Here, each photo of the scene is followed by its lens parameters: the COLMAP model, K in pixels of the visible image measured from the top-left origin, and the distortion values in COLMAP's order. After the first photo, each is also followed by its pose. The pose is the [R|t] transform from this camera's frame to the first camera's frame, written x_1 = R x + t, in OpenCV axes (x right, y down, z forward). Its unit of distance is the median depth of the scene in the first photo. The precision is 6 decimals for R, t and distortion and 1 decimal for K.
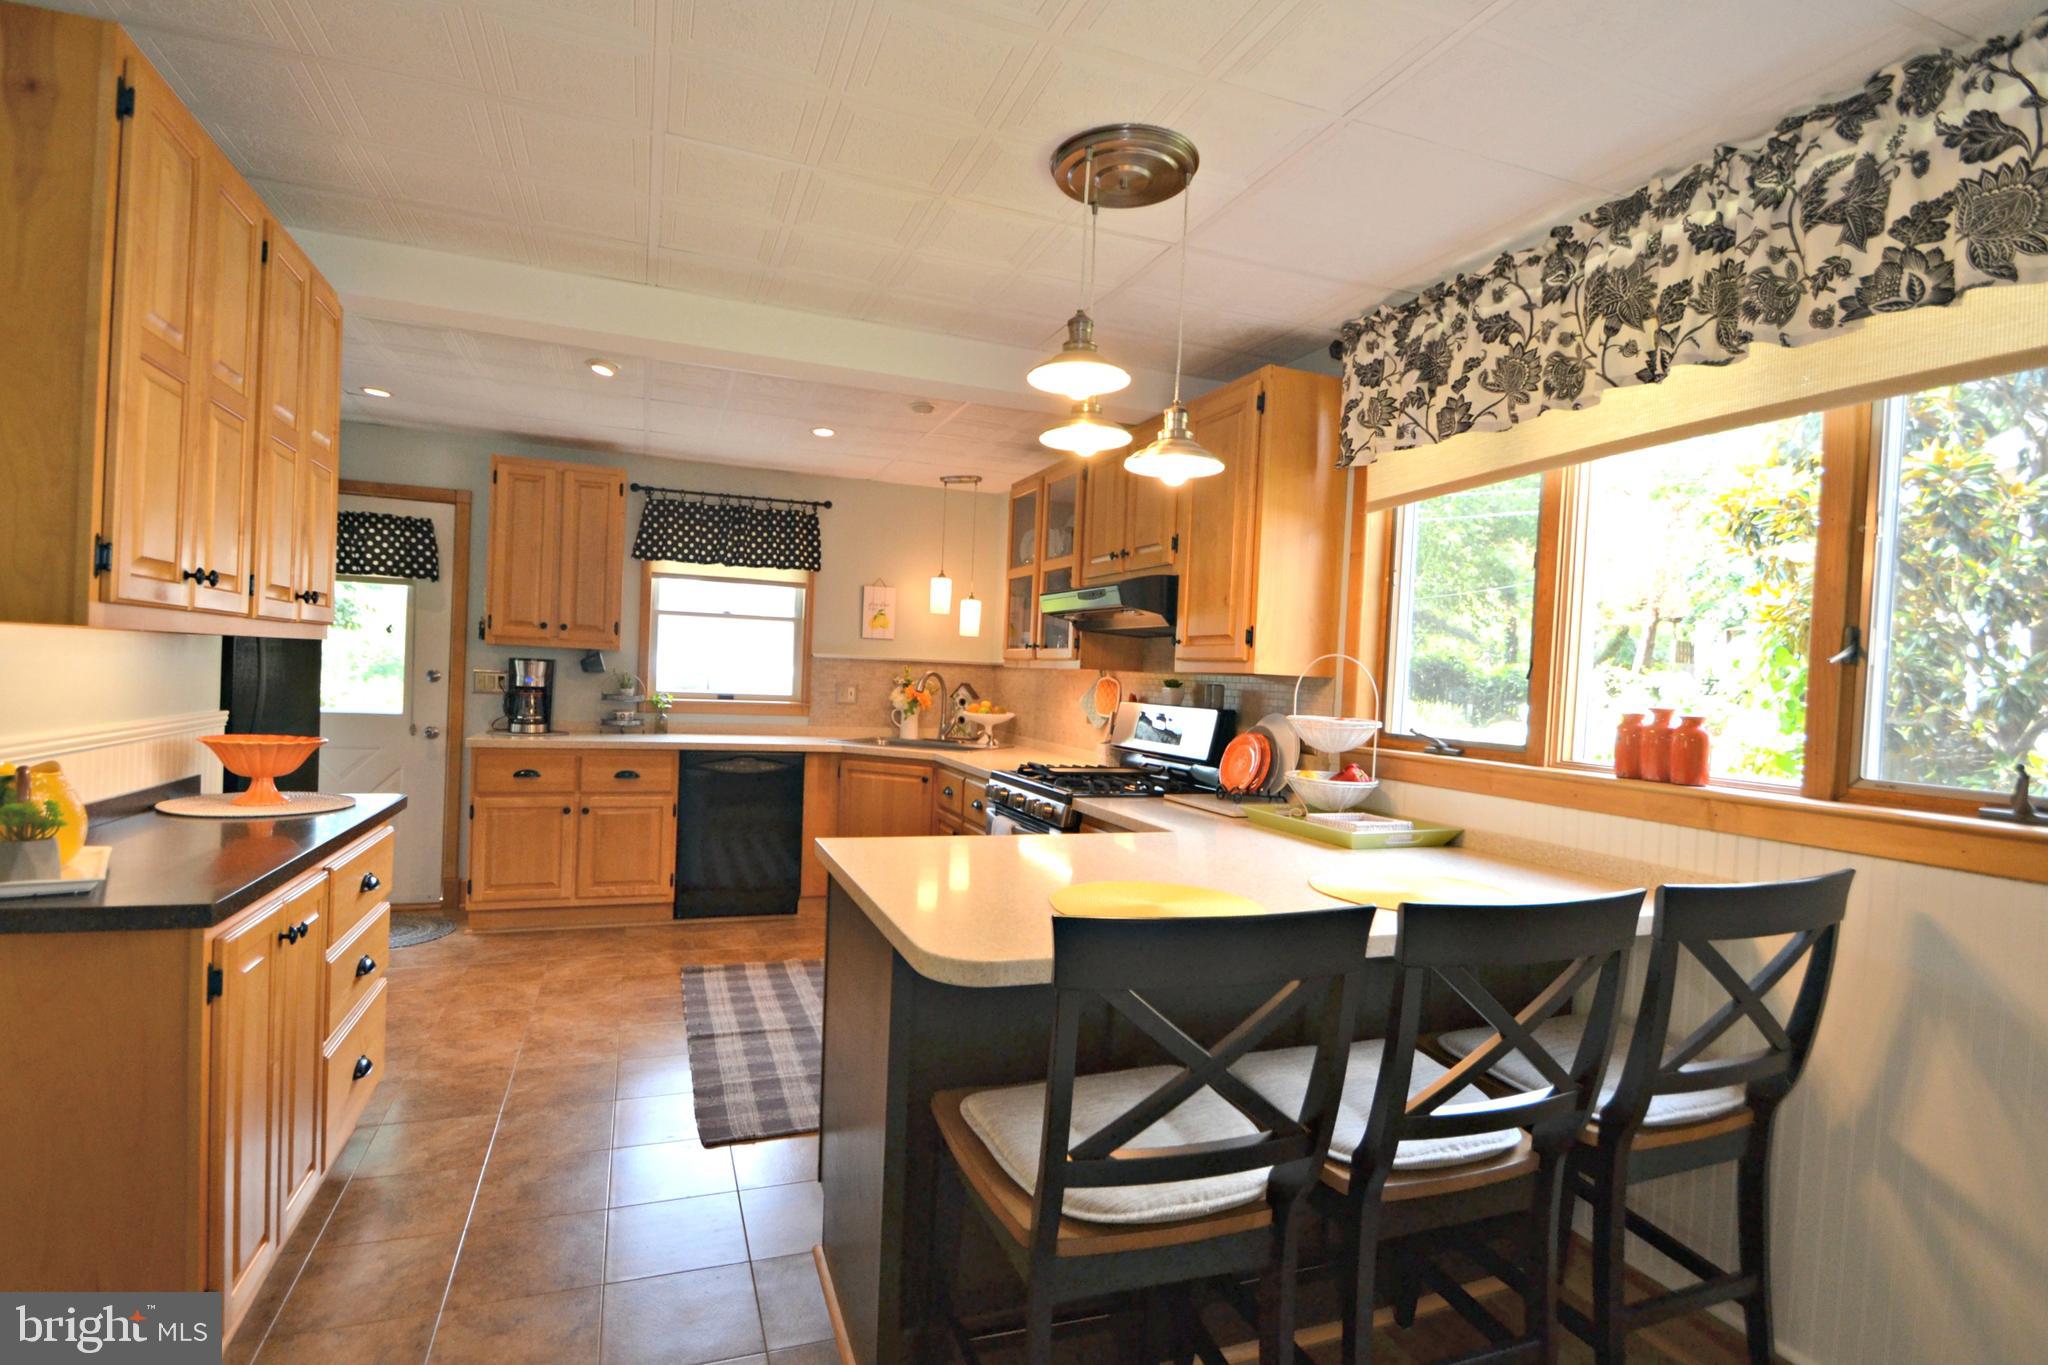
lens RADIAL K [[971.8, 0, 1012.3], [0, 971.8, 690.4], [0, 0, 1]] dist [-0.001840, -0.000361]
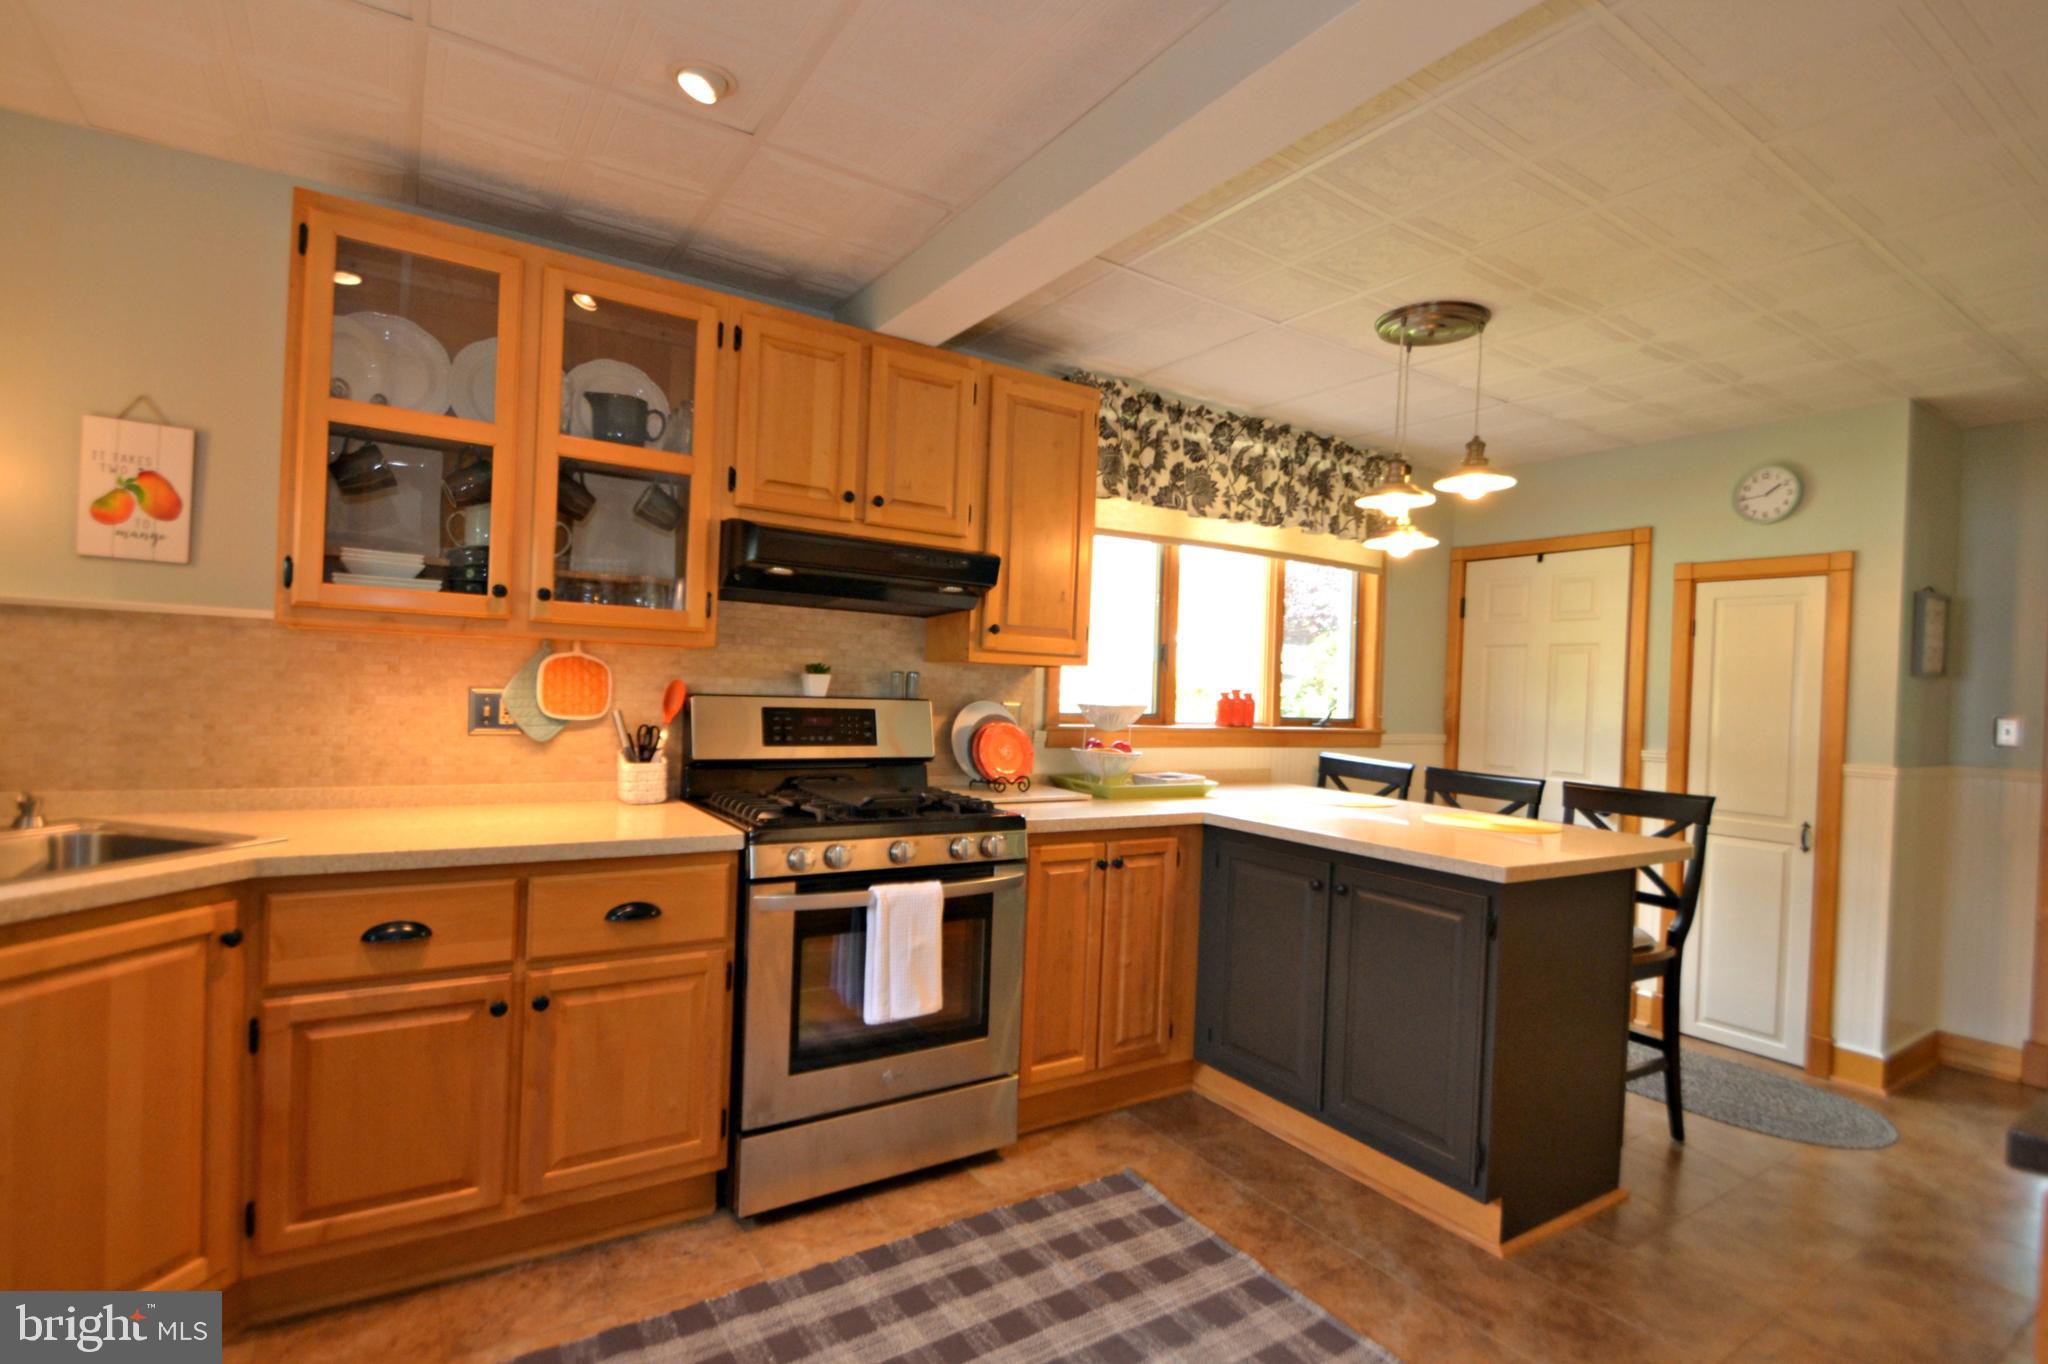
lens RADIAL K [[957.5, 0, 1013.9], [0, 957.5, 691.4], [0, 0, 1]] dist [0.007203, -0.012184]
pose [[-0.201157, -0.056372, 0.977936, -0.484252], [-0.032536, 0.998176, 0.050846, -0.025997], [-0.979018, -0.021590, -0.202625, 0.786588]]
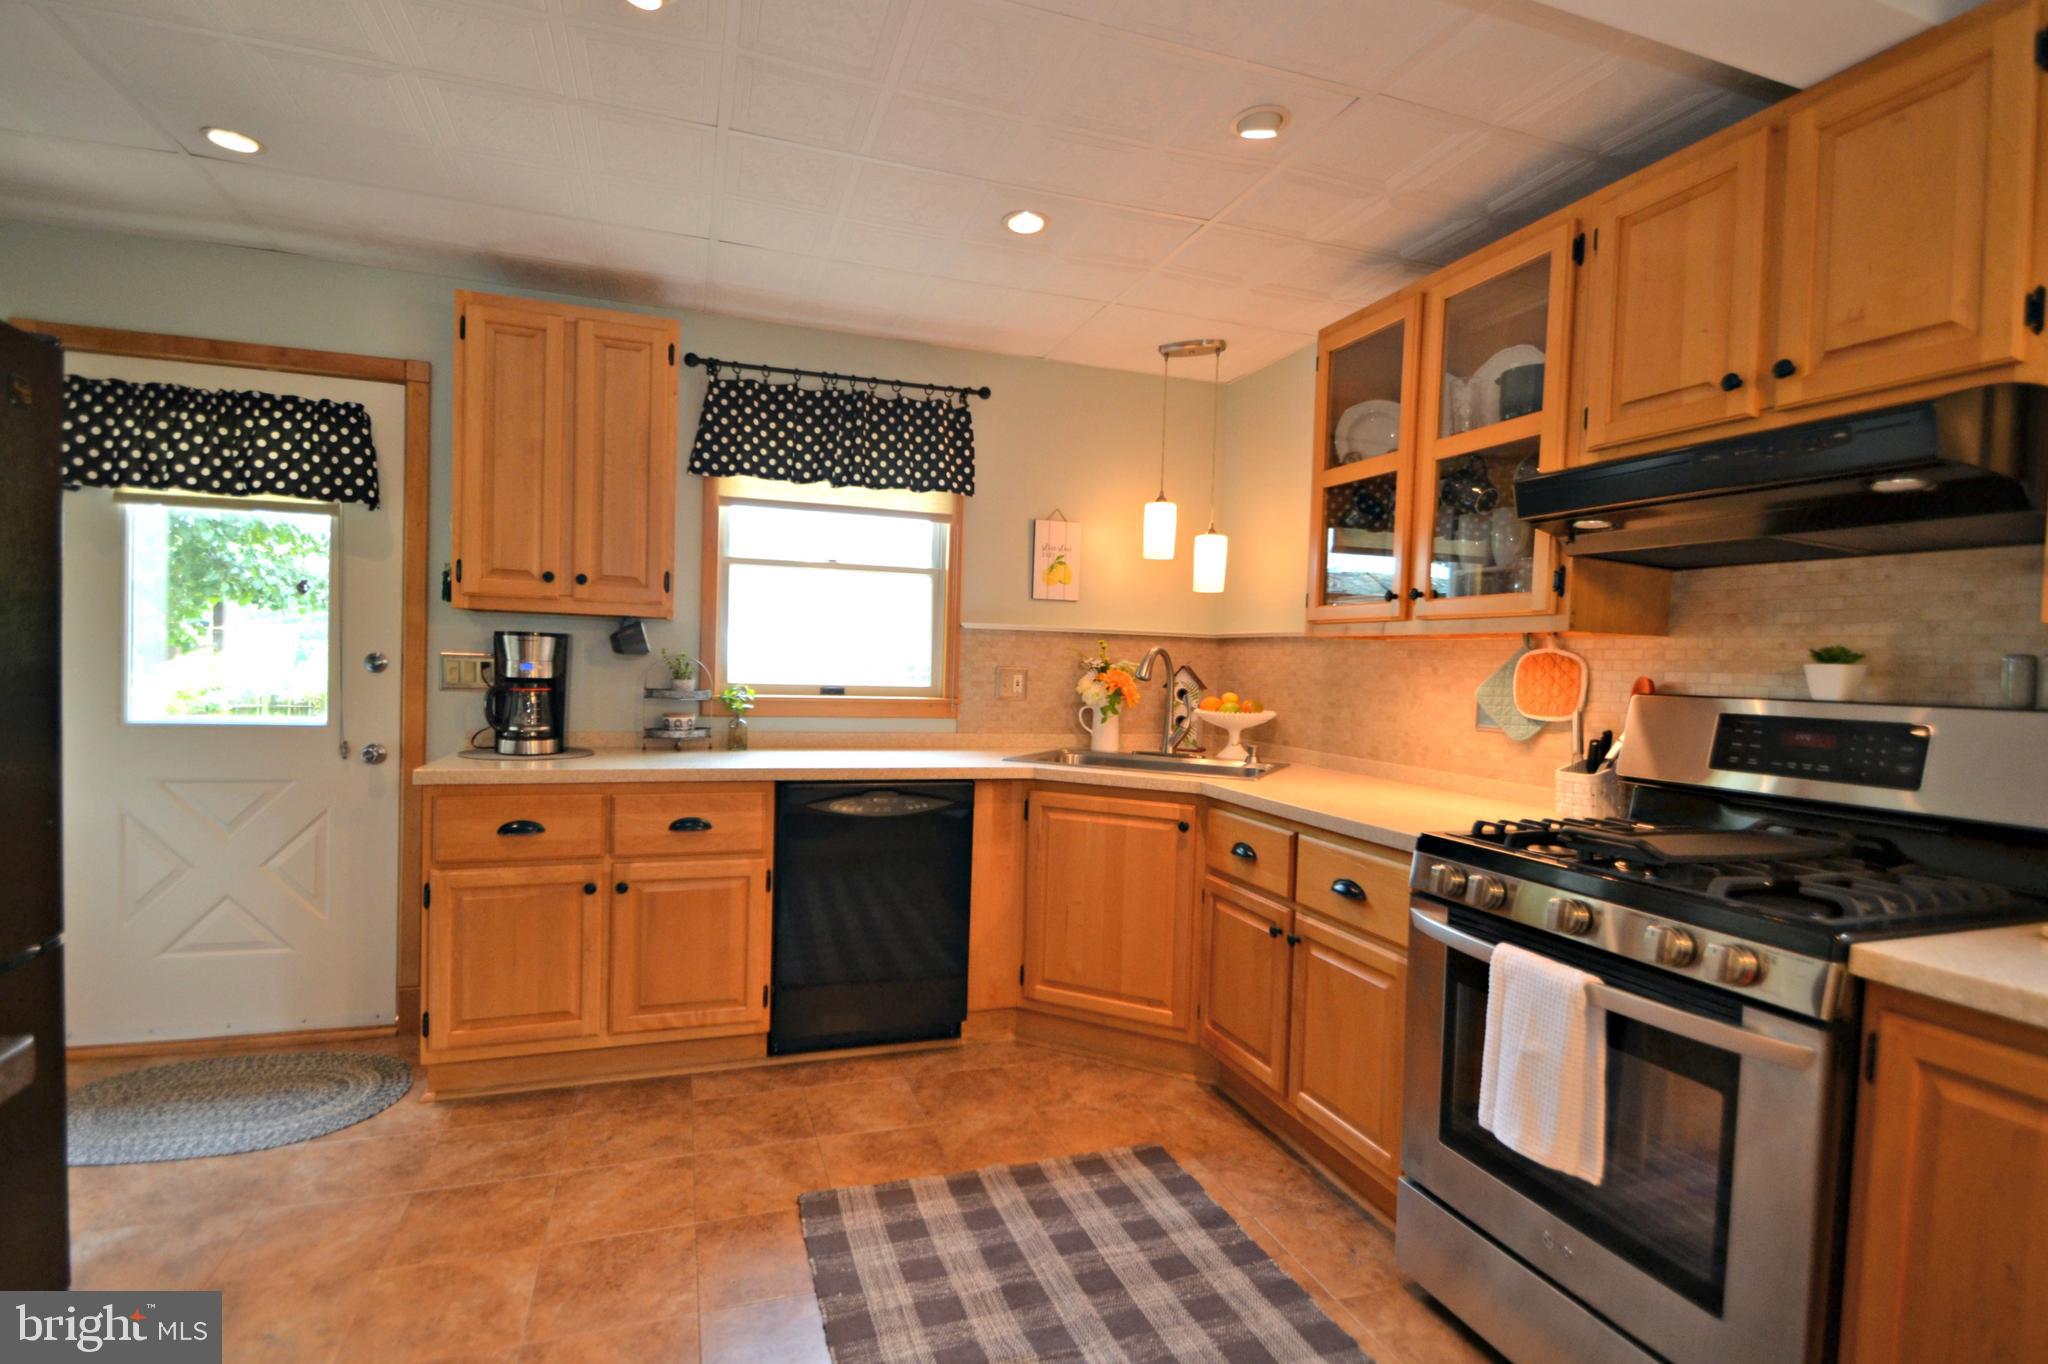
lens RADIAL K [[957.5, 0, 1013.9], [0, 957.5, 691.4], [0, 0, 1]] dist [0.007203, -0.012184]
pose [[0.999536, -0.011036, -0.028382, -0.175349], [0.011439, 0.999836, 0.014061, -0.000440], [0.028222, -0.014379, 0.999498, 0.407378]]
